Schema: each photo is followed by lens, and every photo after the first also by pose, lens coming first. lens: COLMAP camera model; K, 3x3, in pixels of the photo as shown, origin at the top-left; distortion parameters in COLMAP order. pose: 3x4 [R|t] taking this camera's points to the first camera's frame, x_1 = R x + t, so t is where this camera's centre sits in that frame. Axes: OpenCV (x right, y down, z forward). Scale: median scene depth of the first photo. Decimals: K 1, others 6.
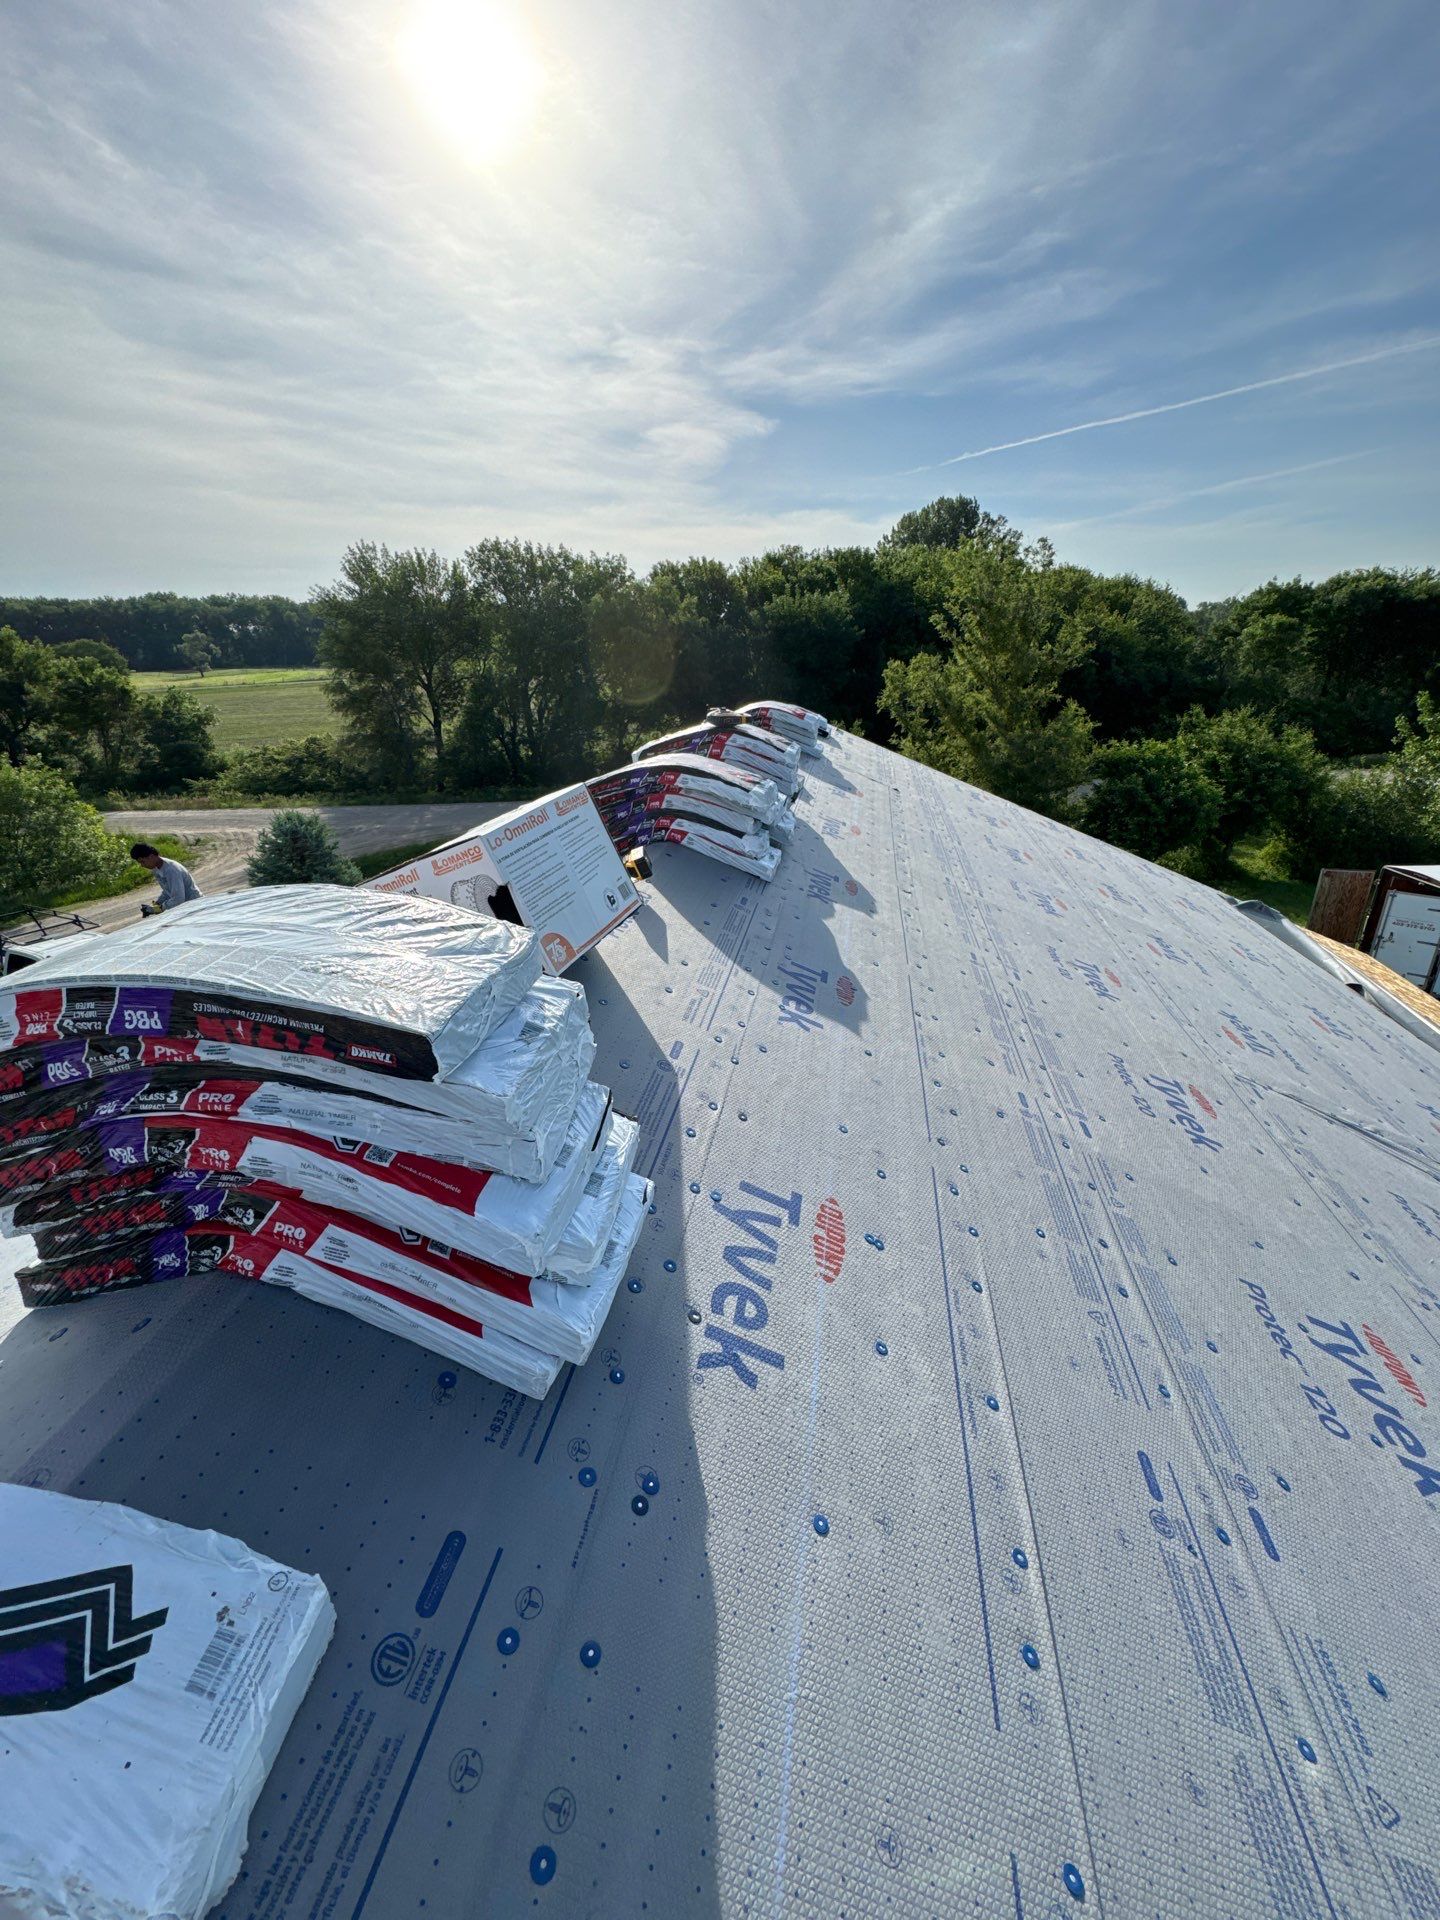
lens RADIAL K [[762.6, 0, 727.4], [0, 762.6, 964.6], [0, 0, 1]] dist [-0.002304, 0.000430]
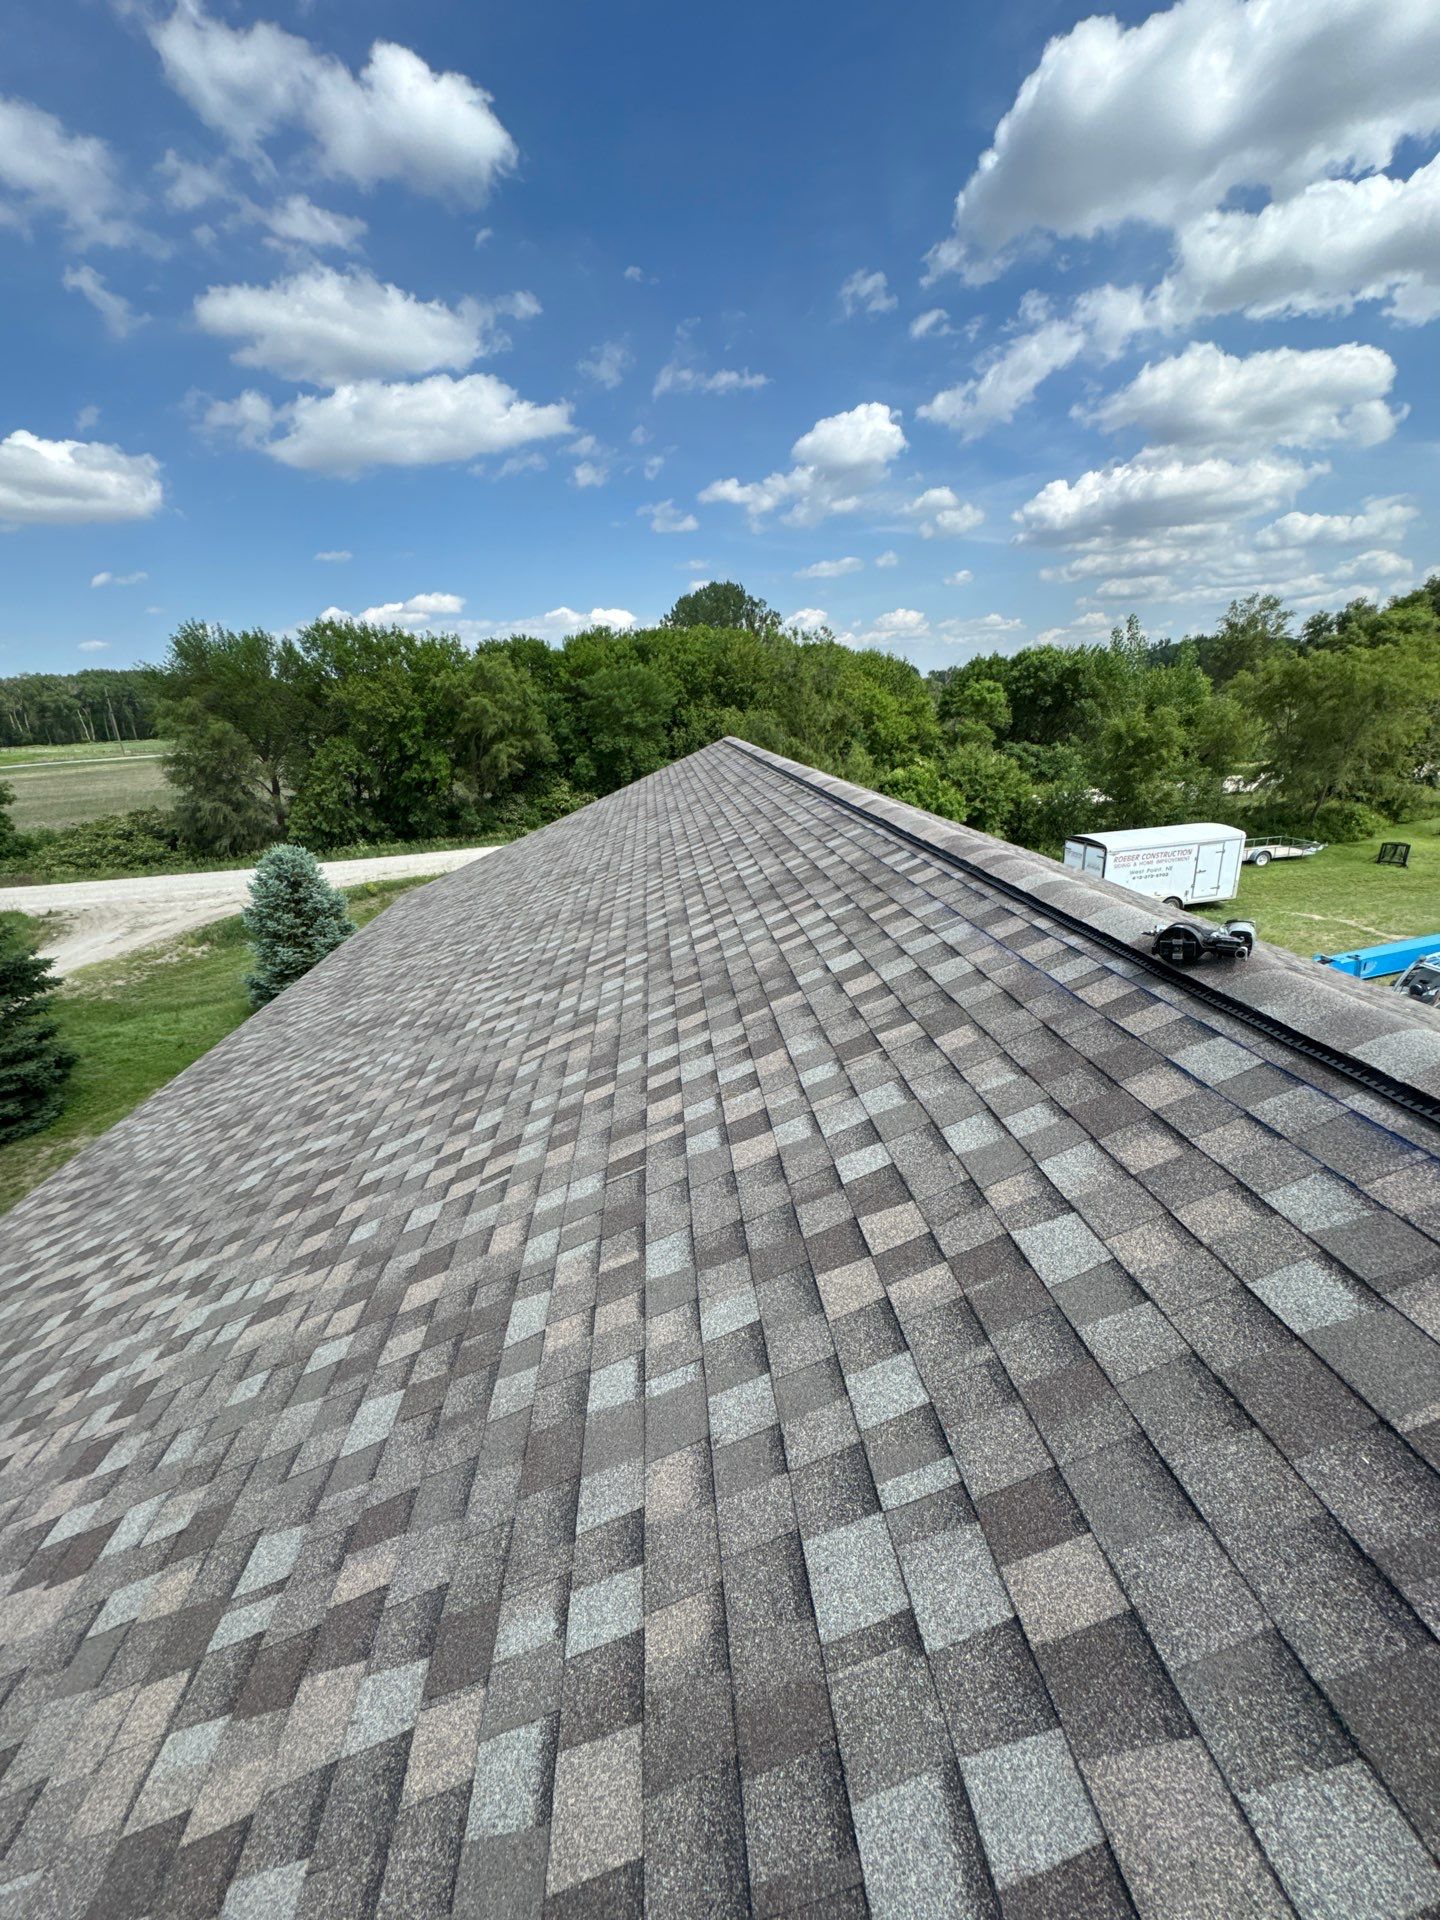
lens RADIAL K [[762.6, 0, 727.4], [0, 762.6, 964.6], [0, 0, 1]] dist [-0.002304, 0.000430]
pose [[0.964445, -0.100770, 0.244317, -0.074534], [0.119536, 0.990816, -0.063204, 0.053522], [-0.235704, 0.090161, 0.967634, -0.117004]]
